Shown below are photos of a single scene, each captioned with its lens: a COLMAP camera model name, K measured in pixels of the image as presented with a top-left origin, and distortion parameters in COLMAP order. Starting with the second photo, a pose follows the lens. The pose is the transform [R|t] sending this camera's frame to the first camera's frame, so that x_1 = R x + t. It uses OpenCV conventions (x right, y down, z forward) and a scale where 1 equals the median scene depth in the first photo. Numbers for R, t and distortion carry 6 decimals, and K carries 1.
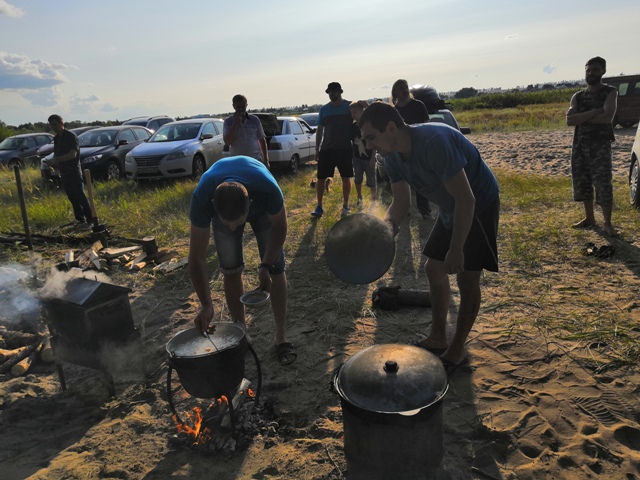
lens RADIAL K [[497.3, 0, 322.6], [0, 497.3, 241.6], [0, 0, 1]] dist [-0.009049, 0.010035]
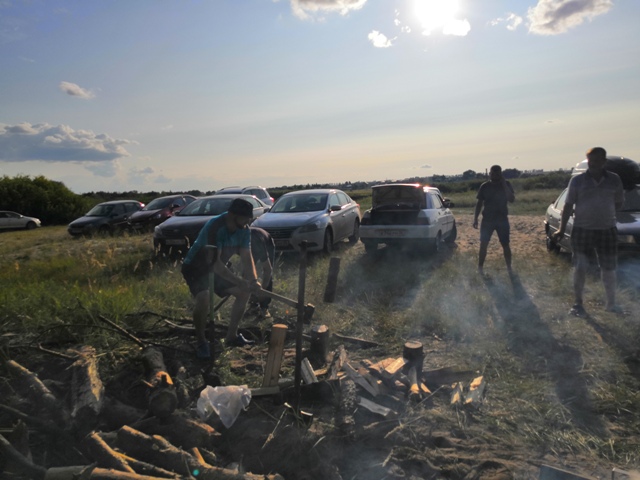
lens RADIAL K [[497.3, 0, 317.6], [0, 497.3, 238.7], [0, 0, 1]] dist [-0.009049, 0.010035]
pose [[0.995663, 0.033461, -0.086811, -0.111454], [-0.046407, 0.987337, -0.151699, -0.010969], [0.080636, 0.155069, 0.984607, 0.070680]]
